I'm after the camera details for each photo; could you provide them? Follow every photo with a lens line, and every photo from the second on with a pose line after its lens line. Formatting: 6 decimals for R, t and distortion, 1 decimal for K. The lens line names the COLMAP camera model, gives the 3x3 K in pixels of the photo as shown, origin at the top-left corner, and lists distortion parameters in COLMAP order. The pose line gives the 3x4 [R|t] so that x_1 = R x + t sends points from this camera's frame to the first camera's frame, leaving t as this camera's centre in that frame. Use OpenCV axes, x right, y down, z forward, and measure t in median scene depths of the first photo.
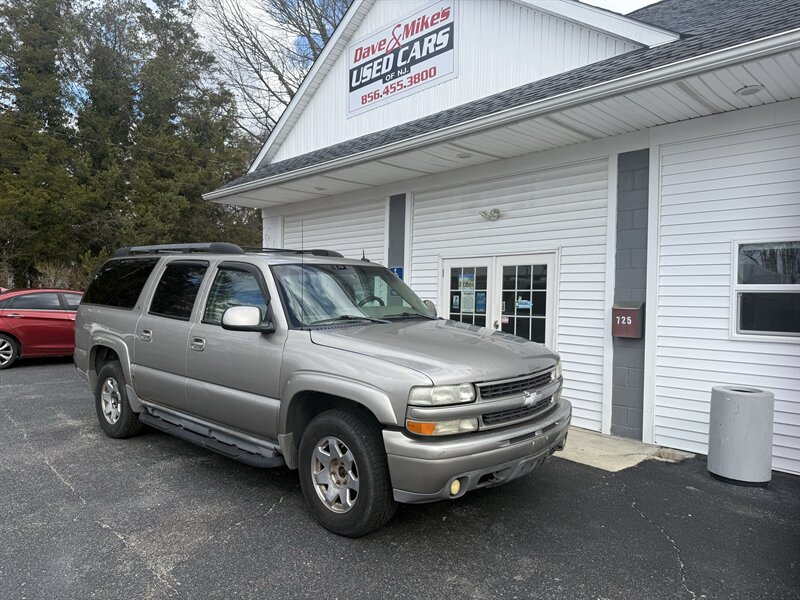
lens RADIAL K [[558.6, 0, 400.0], [0, 558.6, 300.0], [0, 0, 1]] dist [0.080719, -0.114911]
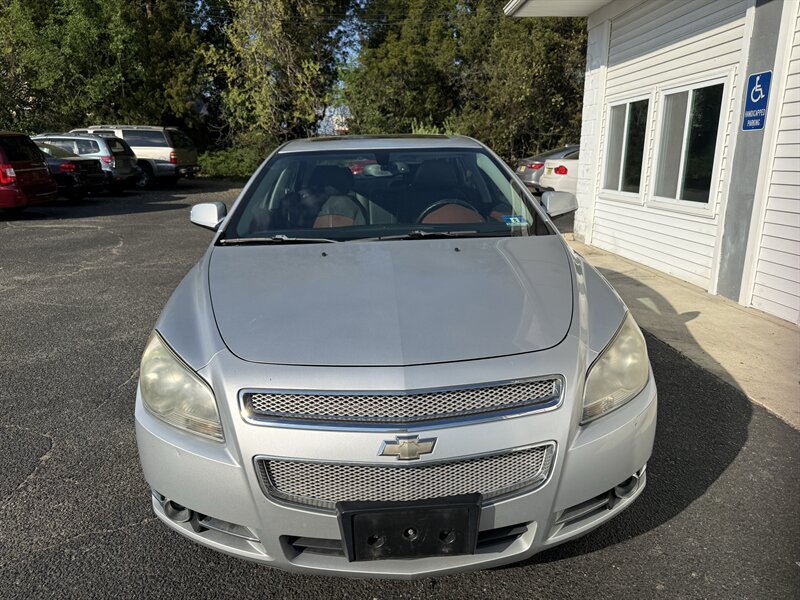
lens RADIAL K [[570.2, 0, 395.9], [0, 570.2, 301.3], [0, 0, 1]] dist [0.007689, 0.000768]
pose [[0.759286, 0.138997, -0.635739, 0.113643], [0.018495, 0.971919, 0.234588, 0.019178], [0.650494, -0.189877, 0.735394, 0.355980]]
